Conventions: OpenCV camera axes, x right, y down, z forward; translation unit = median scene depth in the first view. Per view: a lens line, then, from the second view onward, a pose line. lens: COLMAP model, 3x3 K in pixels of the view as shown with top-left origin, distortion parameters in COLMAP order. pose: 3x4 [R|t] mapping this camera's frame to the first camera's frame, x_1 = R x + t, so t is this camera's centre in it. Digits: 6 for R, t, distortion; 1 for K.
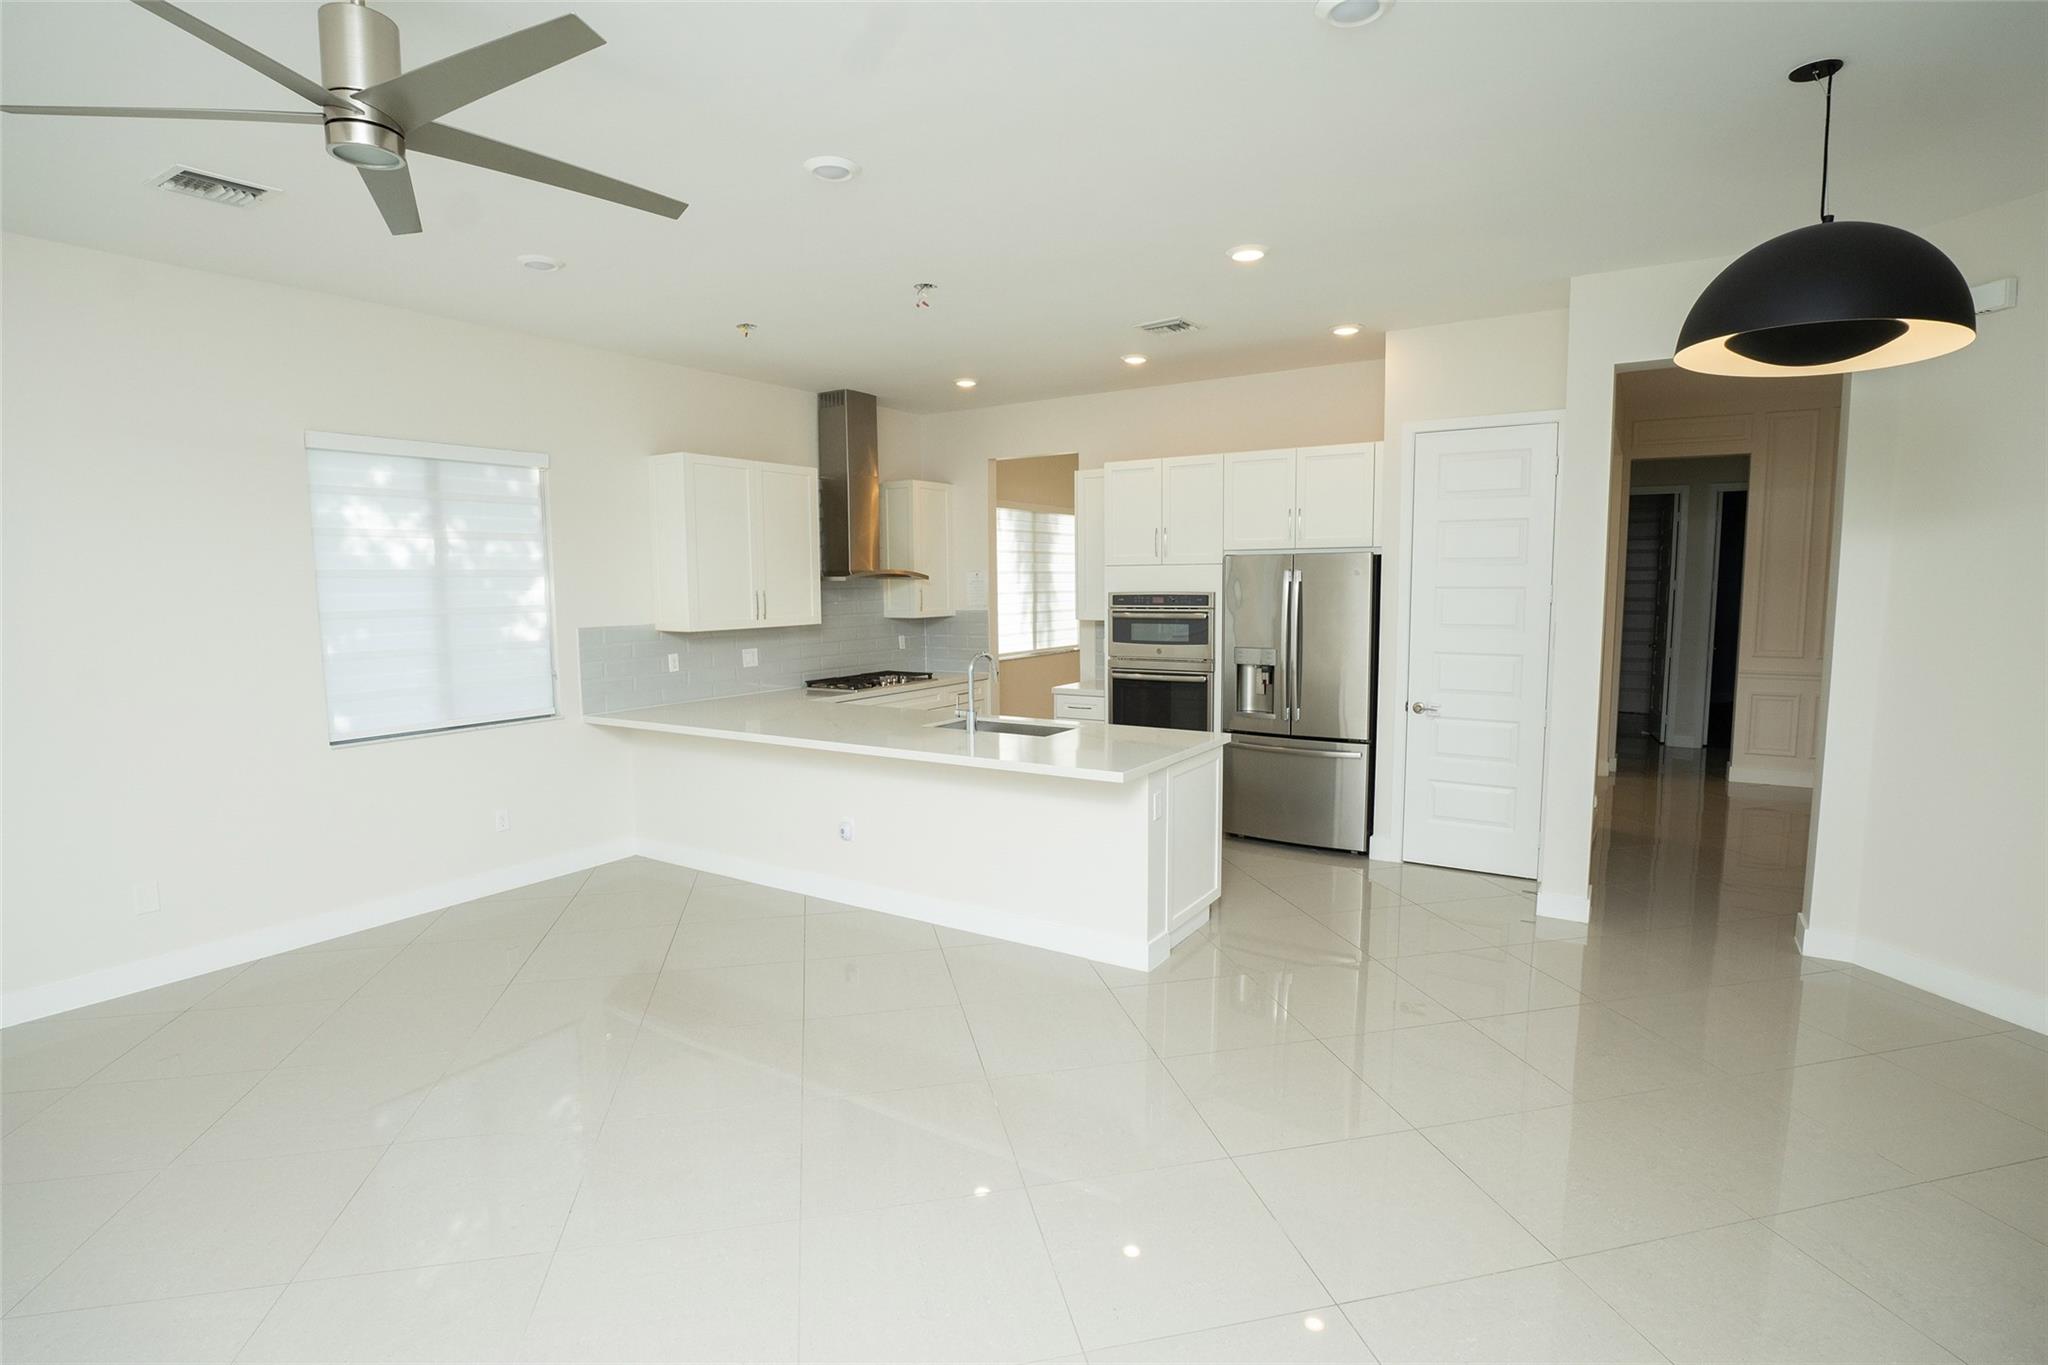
lens RADIAL K [[989.9, 0, 1022.5], [0, 989.9, 688.4], [0, 0, 1]] dist [-0.017831, 0.001636]
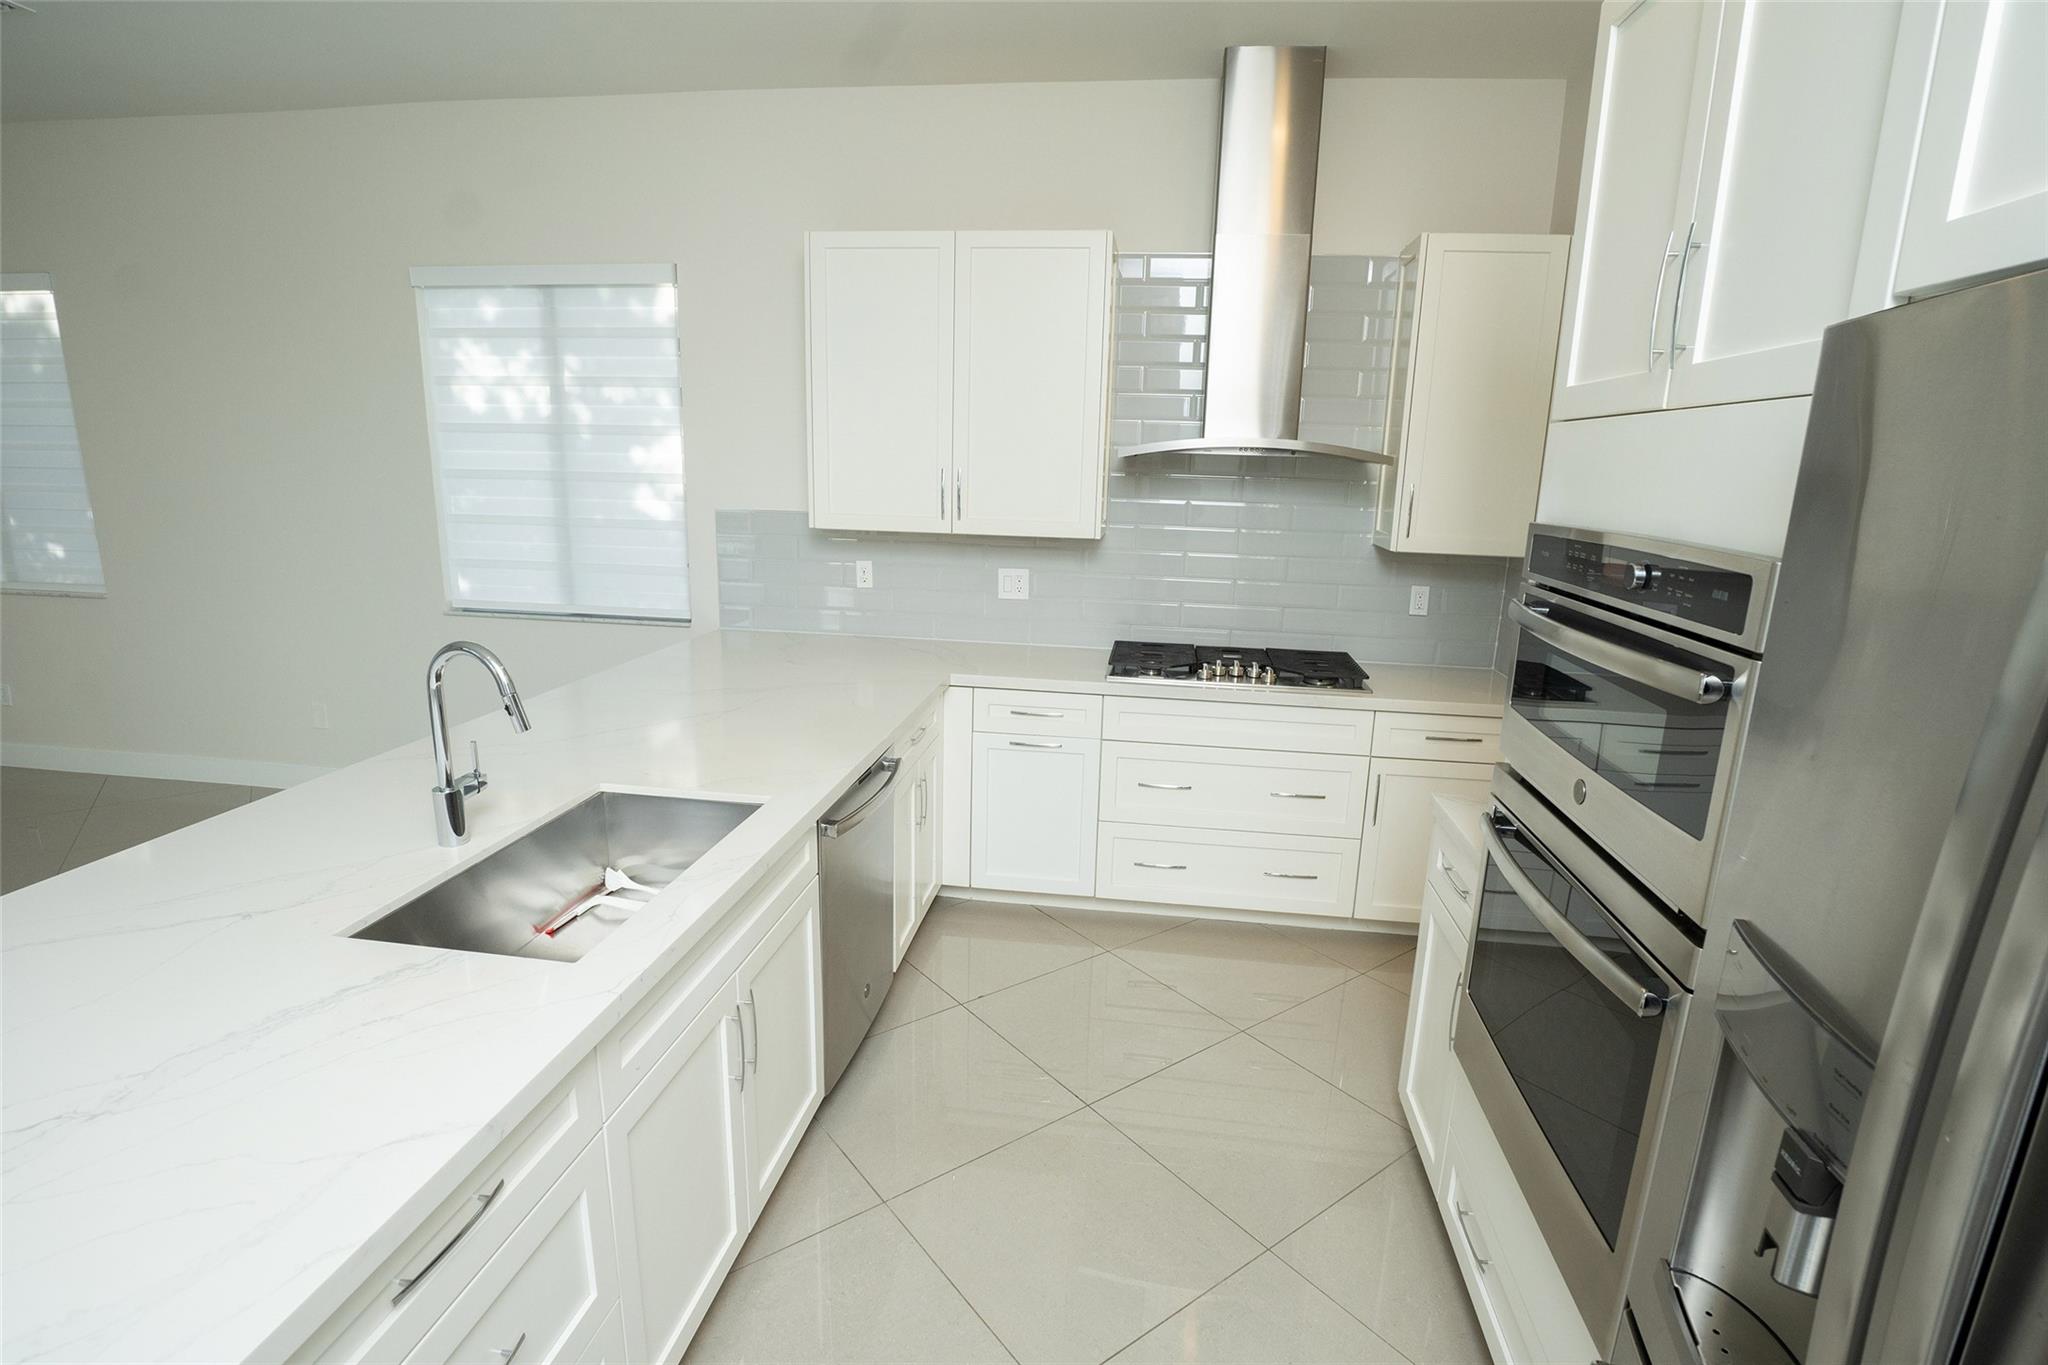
lens RADIAL K [[989.9, 0, 1022.5], [0, 989.9, 688.4], [0, 0, 1]] dist [-0.017831, 0.001636]
pose [[0.411747, 0.227342, -0.882485, 0.355298], [-0.132913, 0.973009, 0.188648, -0.109827], [0.901553, 0.039618, 0.430850, 0.985923]]
